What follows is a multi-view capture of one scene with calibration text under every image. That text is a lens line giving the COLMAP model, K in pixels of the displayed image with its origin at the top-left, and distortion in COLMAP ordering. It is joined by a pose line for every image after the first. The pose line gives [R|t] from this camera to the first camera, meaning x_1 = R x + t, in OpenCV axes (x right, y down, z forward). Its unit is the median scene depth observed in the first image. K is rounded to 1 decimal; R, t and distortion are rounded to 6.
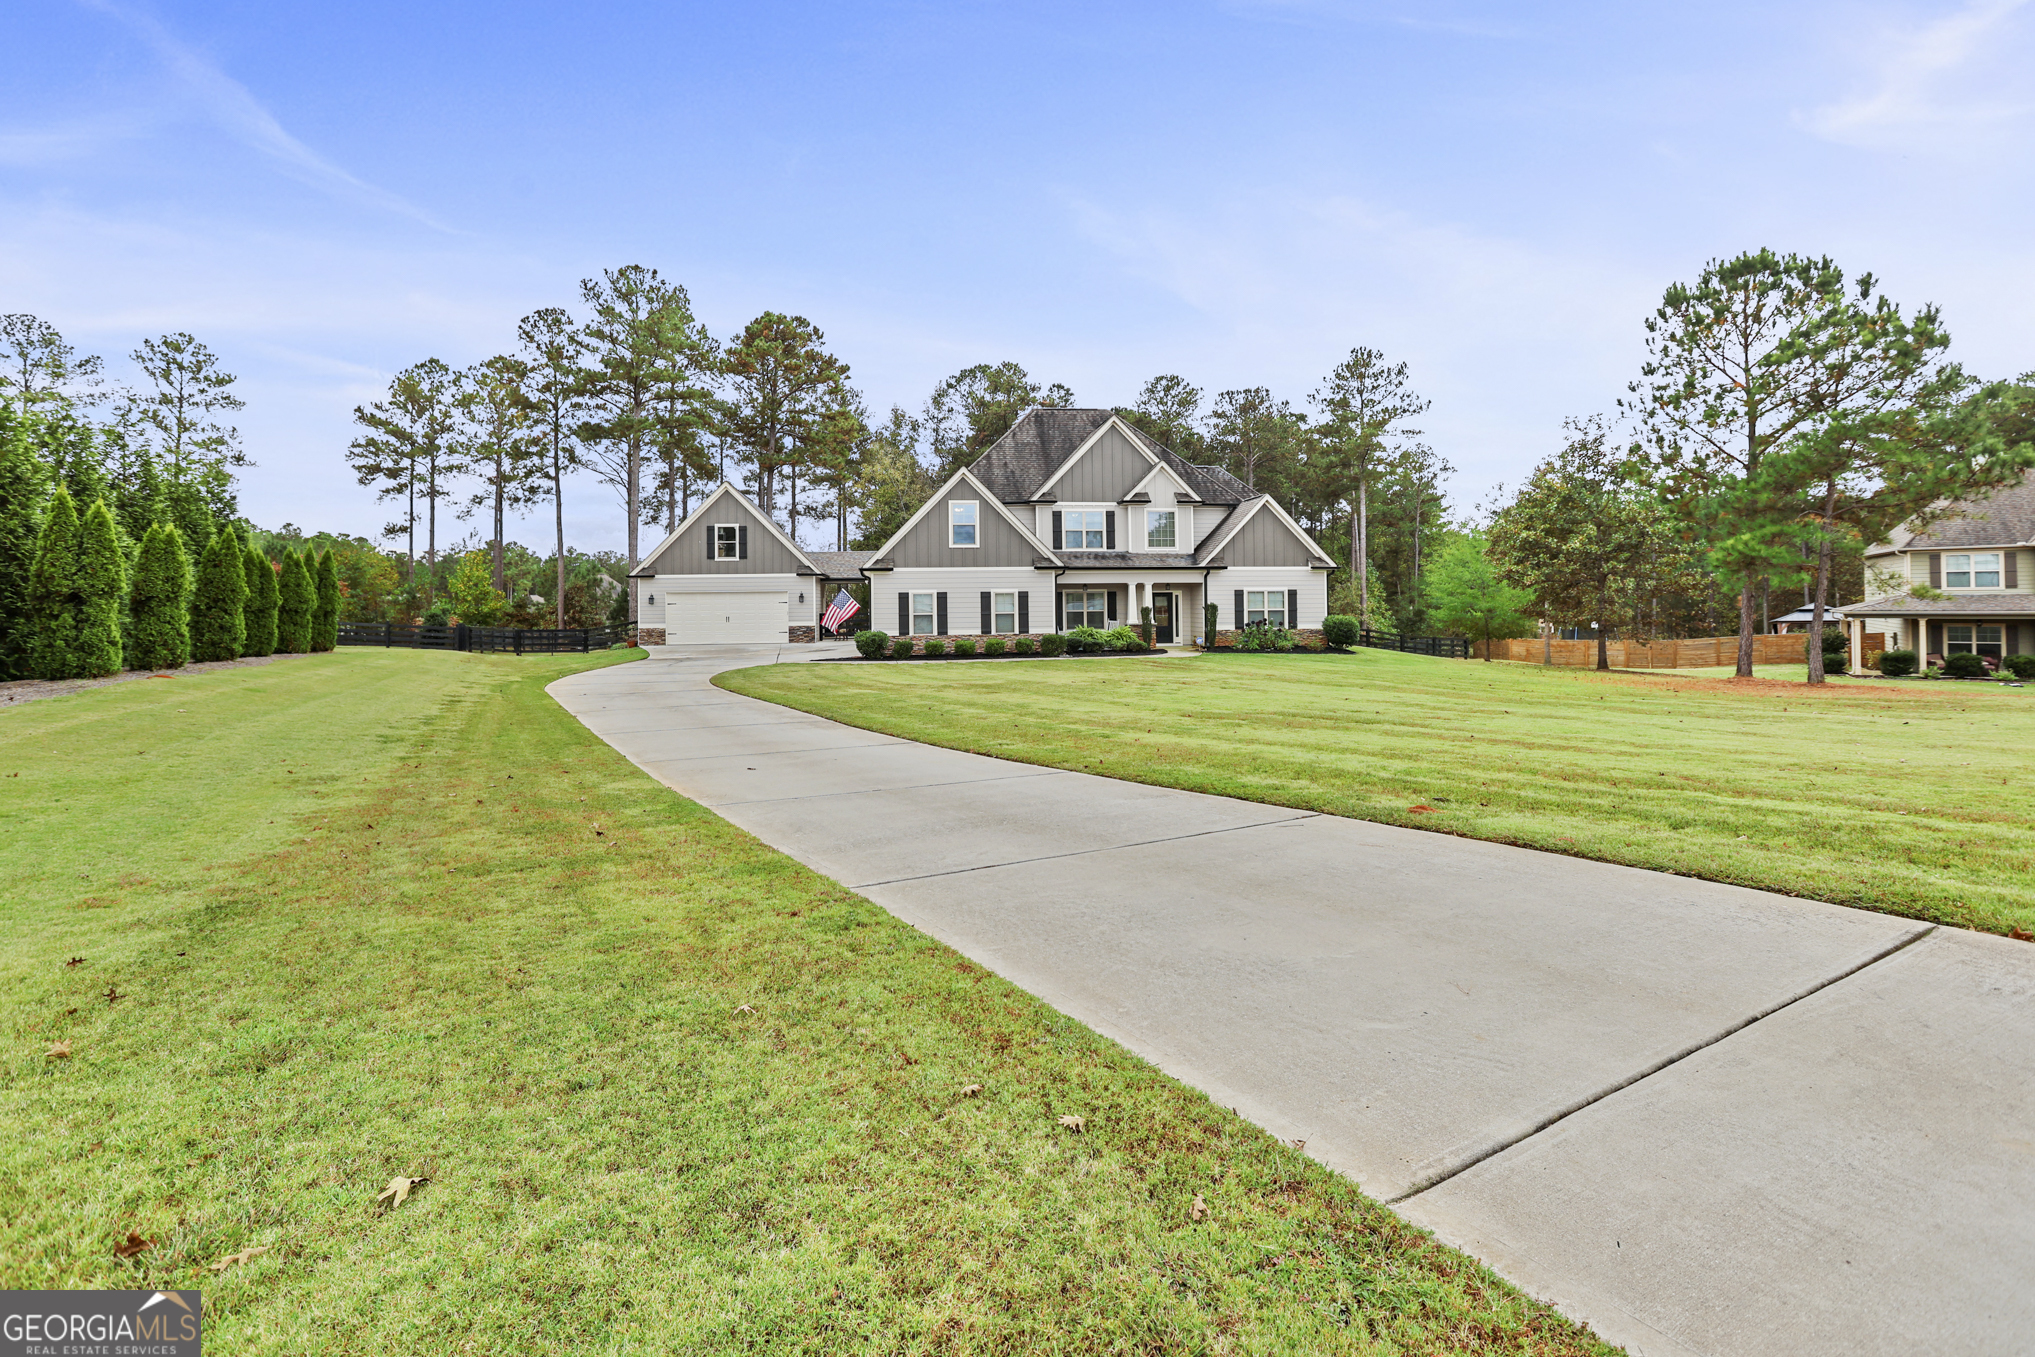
lens RADIAL K [[966.0, 0, 1021.5], [0, 966.0, 607.7], [0, 0, 1]] dist [-0.001179, 0.001269]
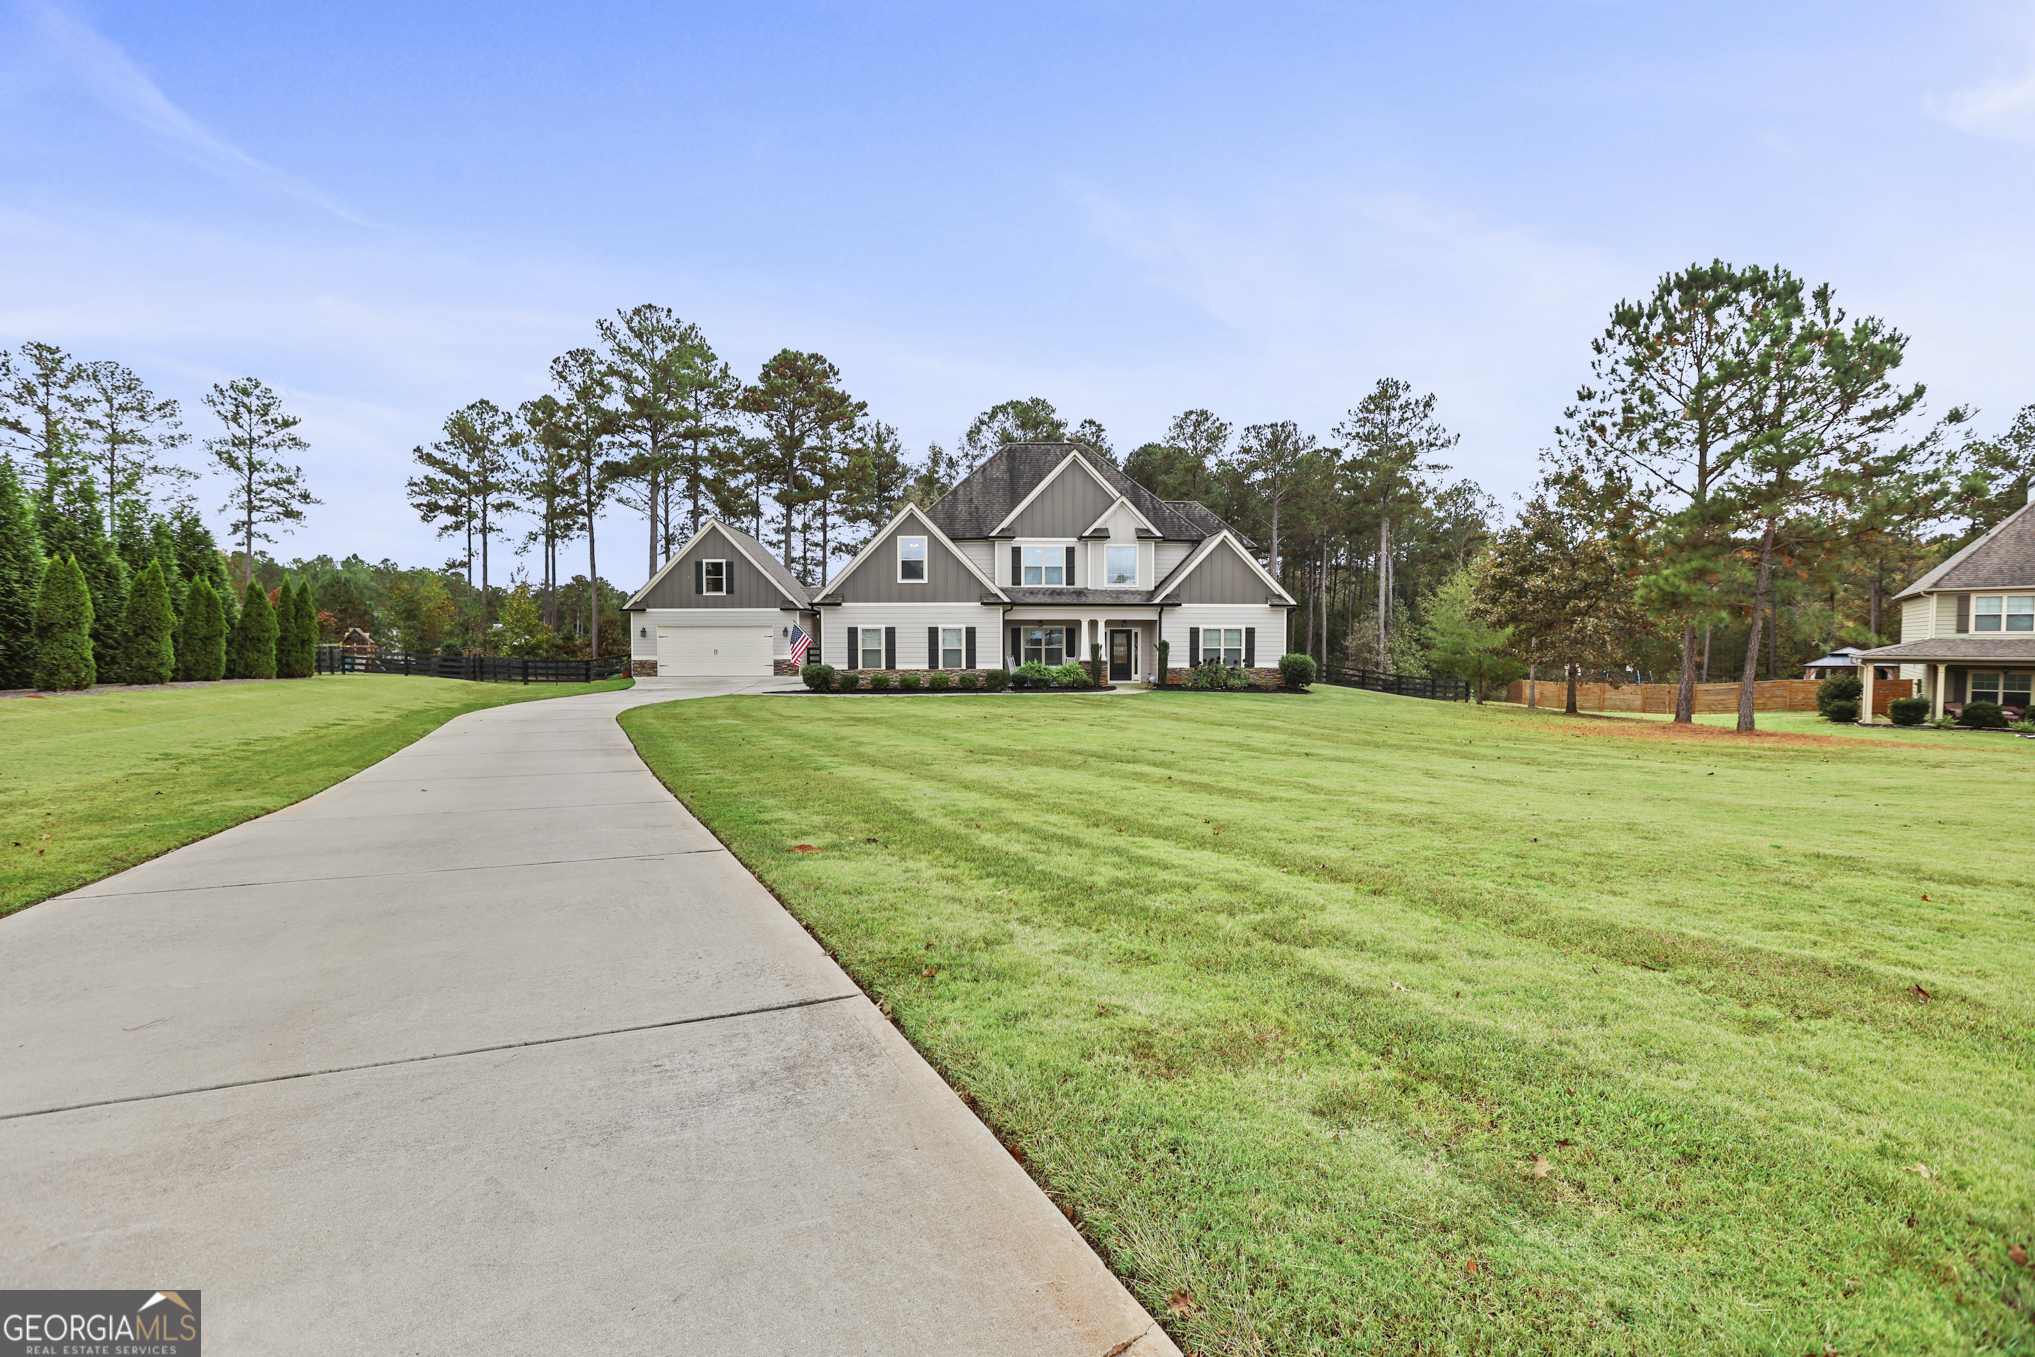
lens RADIAL K [[941.9, 0, 1028.6], [0, 941.9, 707.9], [0, 0, 1]] dist [0.003732, -0.001305]
pose [[0.996765, 0.015303, -0.078901, 0.127957], [-0.009988, 0.997681, 0.067320, 0.000495], [0.079748, -0.066314, 0.994607, 0.017083]]
